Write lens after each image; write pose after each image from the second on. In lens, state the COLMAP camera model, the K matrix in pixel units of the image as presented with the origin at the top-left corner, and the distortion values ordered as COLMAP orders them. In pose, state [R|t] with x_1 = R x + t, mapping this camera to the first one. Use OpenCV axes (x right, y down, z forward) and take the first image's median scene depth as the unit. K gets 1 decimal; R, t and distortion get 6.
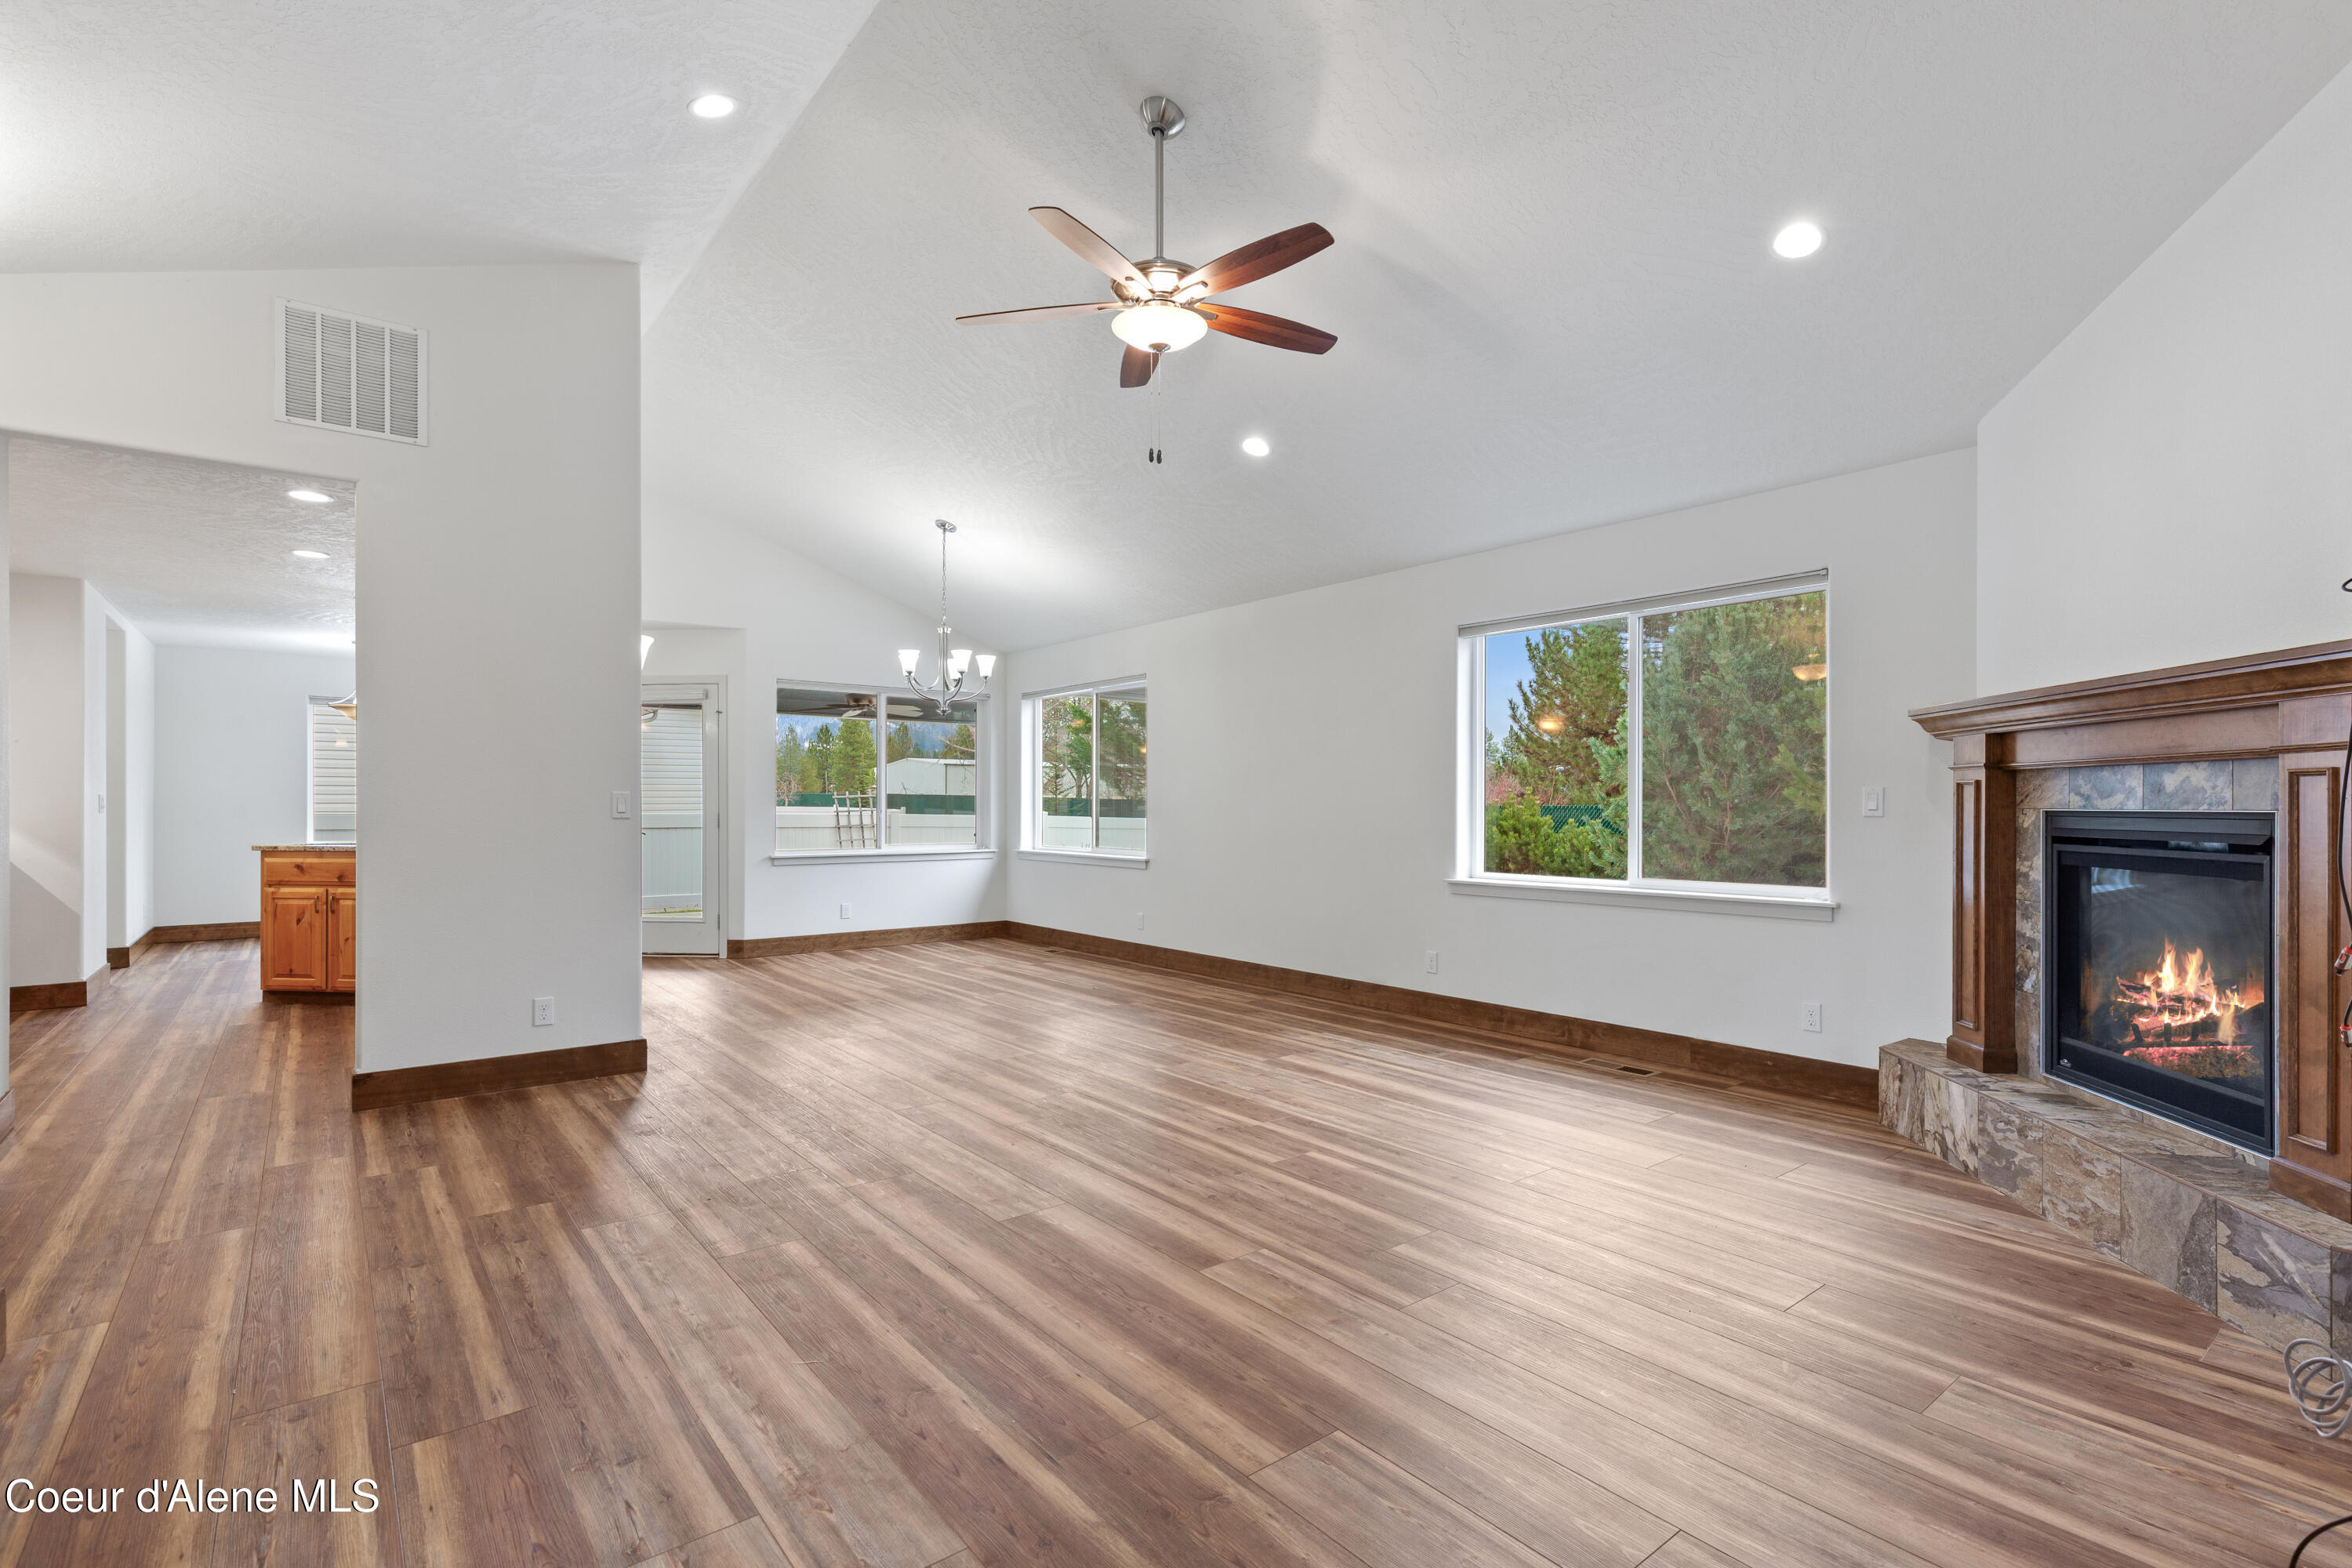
lens RADIAL K [[1083.5, 0, 1189.5], [0, 1083.5, 805.7], [0, 0, 1]] dist [0.009514, -0.000463]
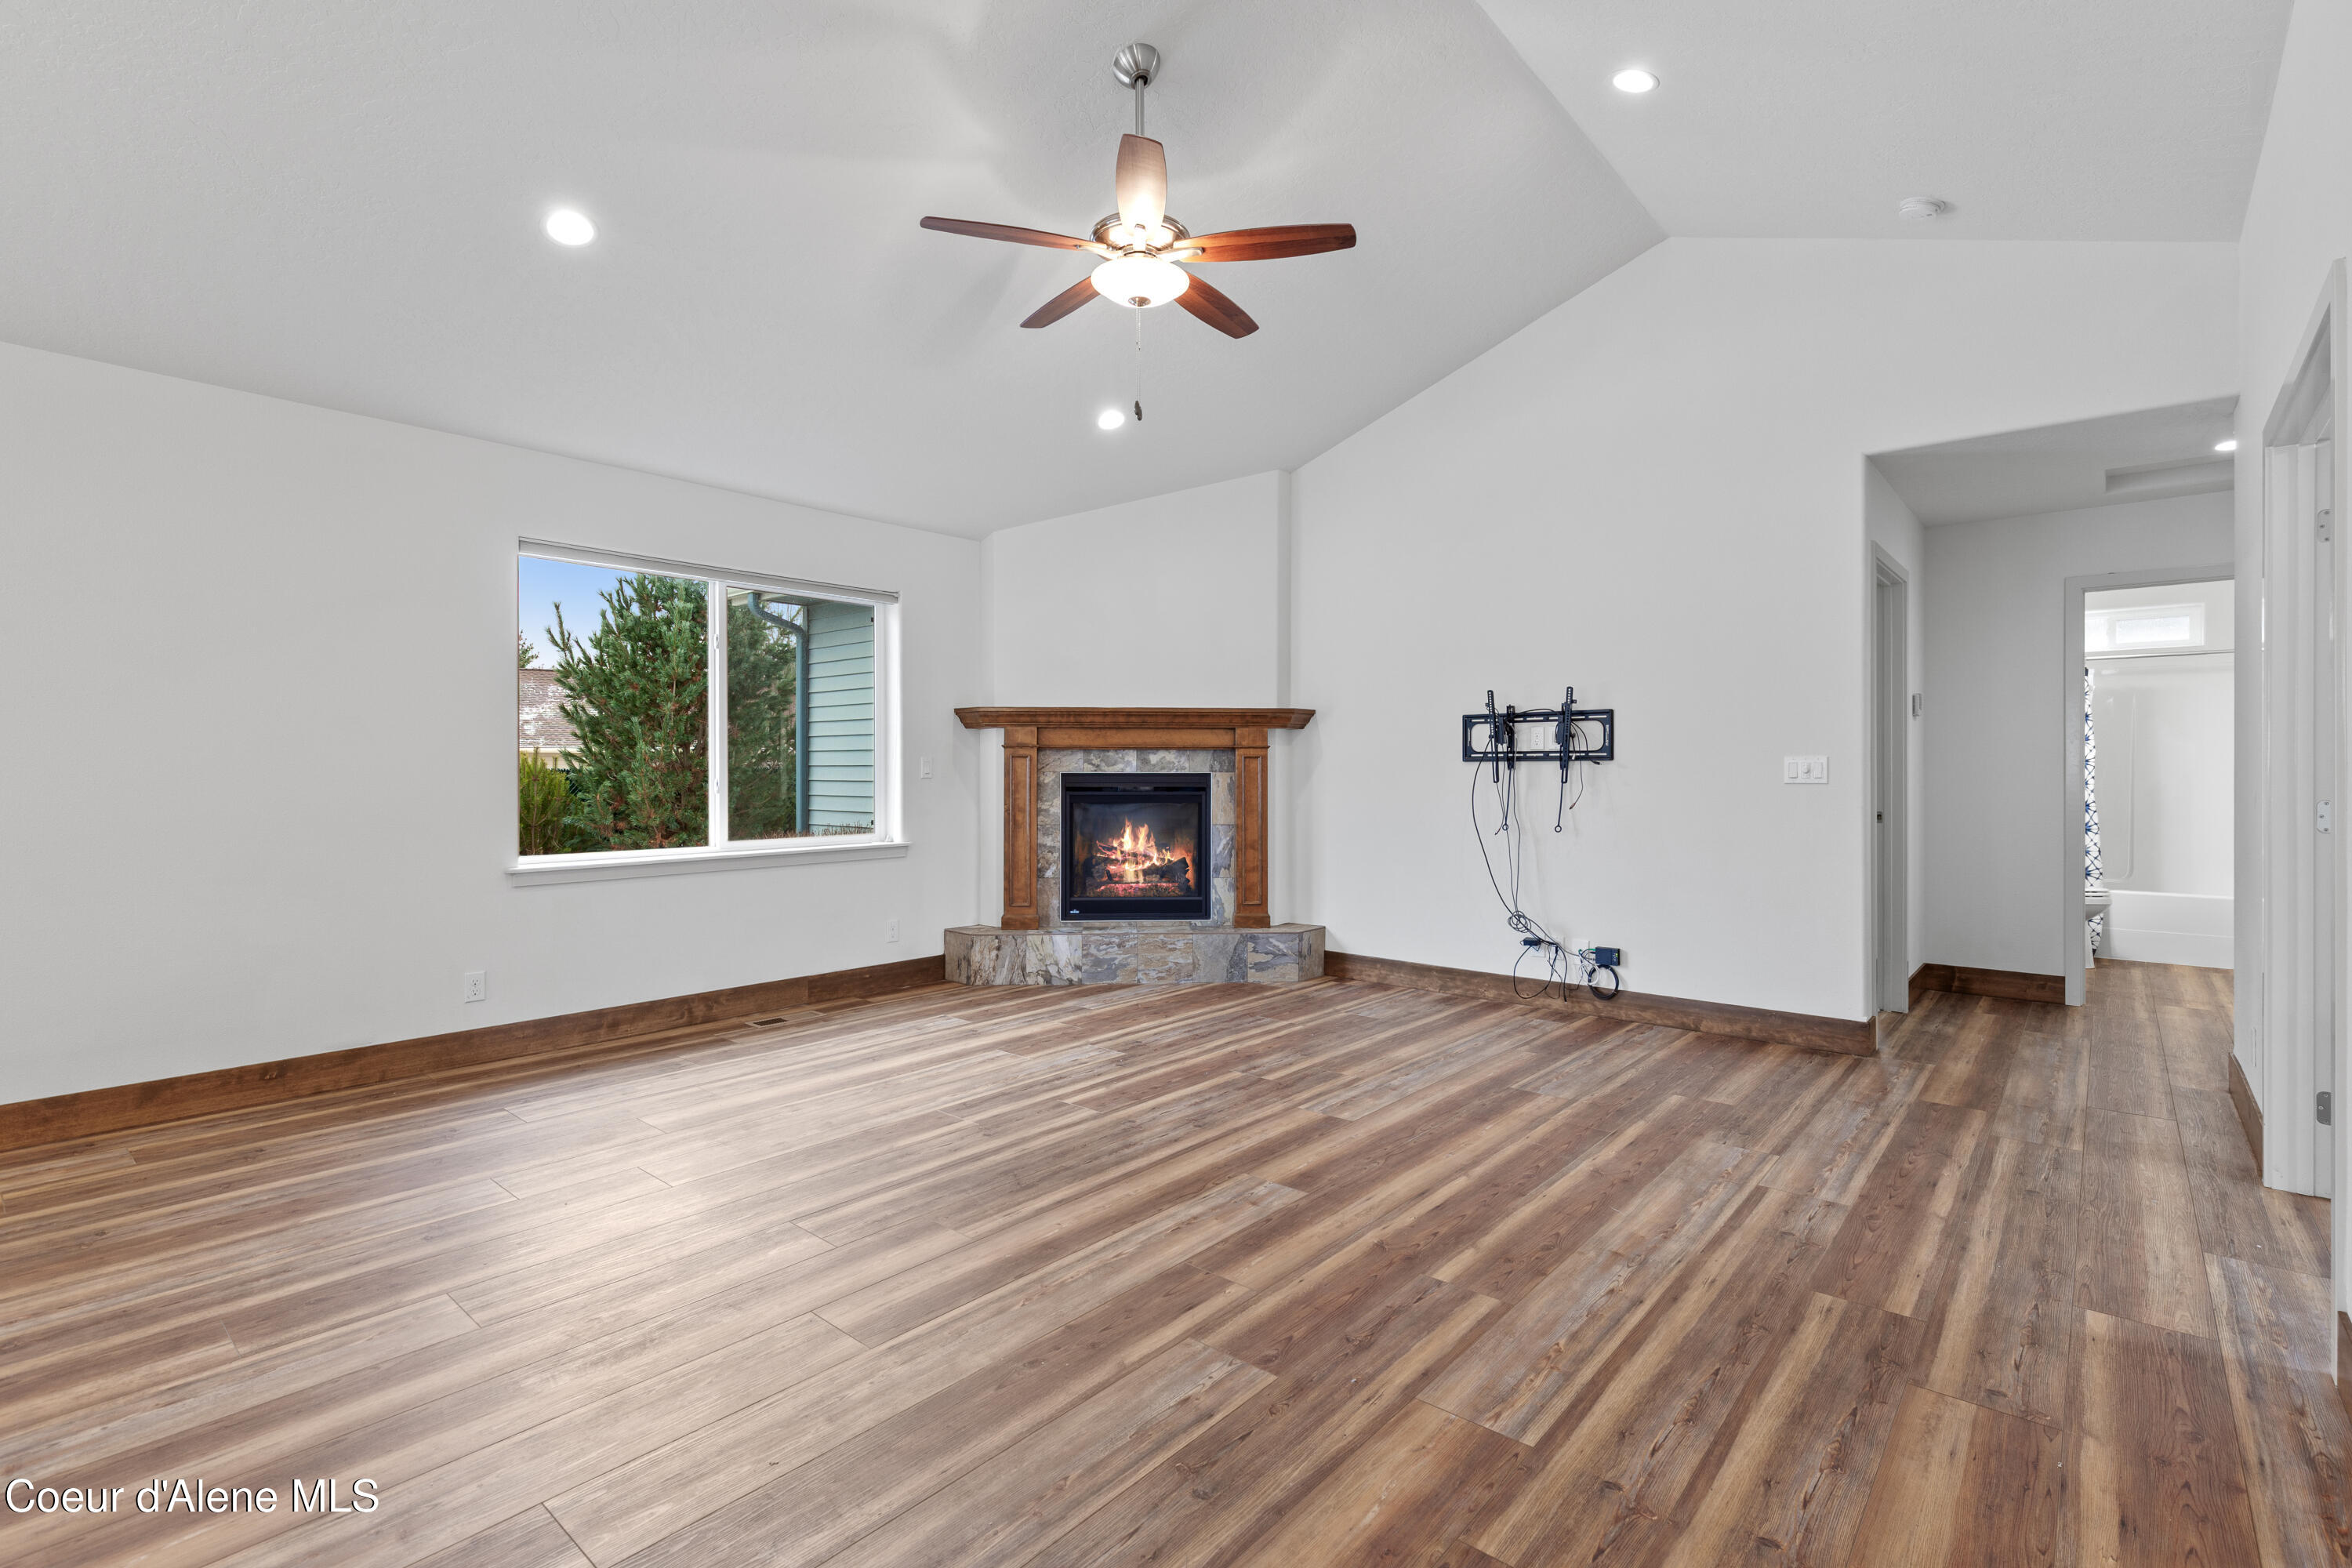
lens RADIAL K [[1075.7, 0, 1175.7], [0, 1075.7, 773.8], [0, 0, 1]] dist [0.006520, -0.000154]
pose [[-0.175997, -0.005165, 0.984377, -0.902930], [0.001396, 0.999984, 0.005496, -0.003434], [-0.984390, 0.002341, -0.175987, 1.043154]]
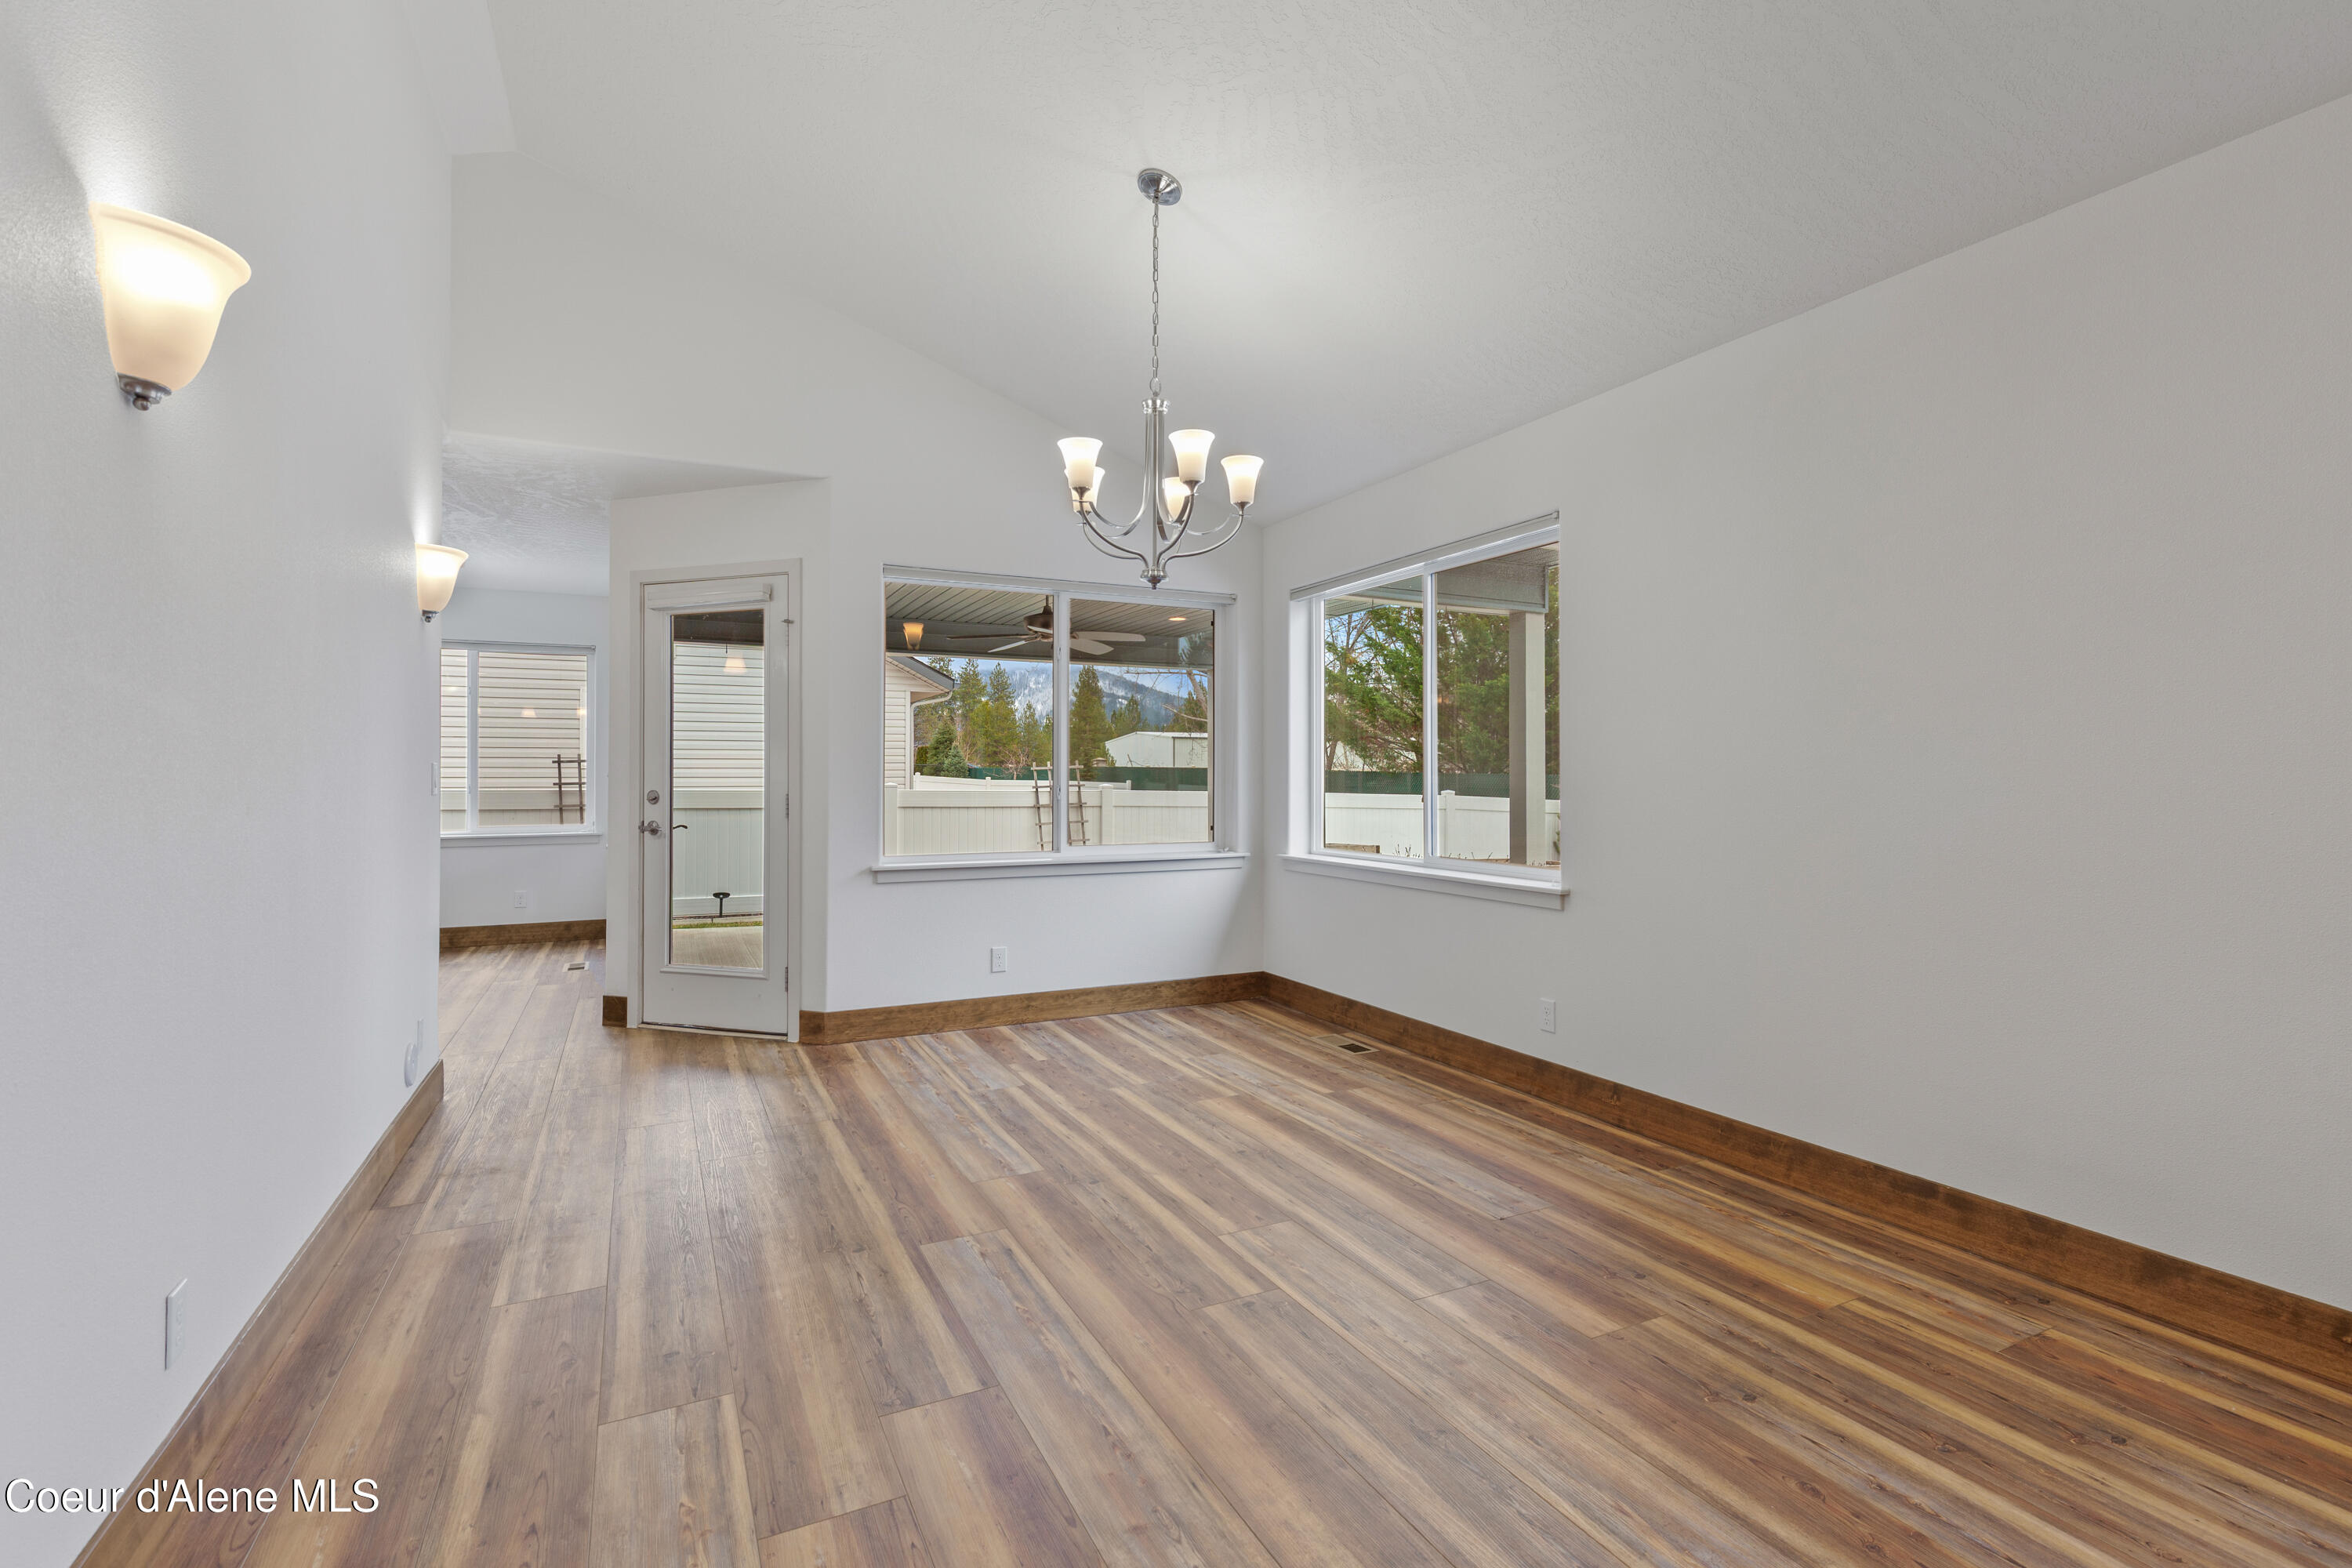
lens RADIAL K [[1075.7, 0, 1175.7], [0, 1075.7, 773.8], [0, 0, 1]] dist [0.006520, -0.000154]
pose [[0.976692, -0.002487, -0.214633, -0.223094], [0.001436, 0.999986, -0.005053, -0.002013], [0.214642, 0.004627, 0.976682, 1.033481]]
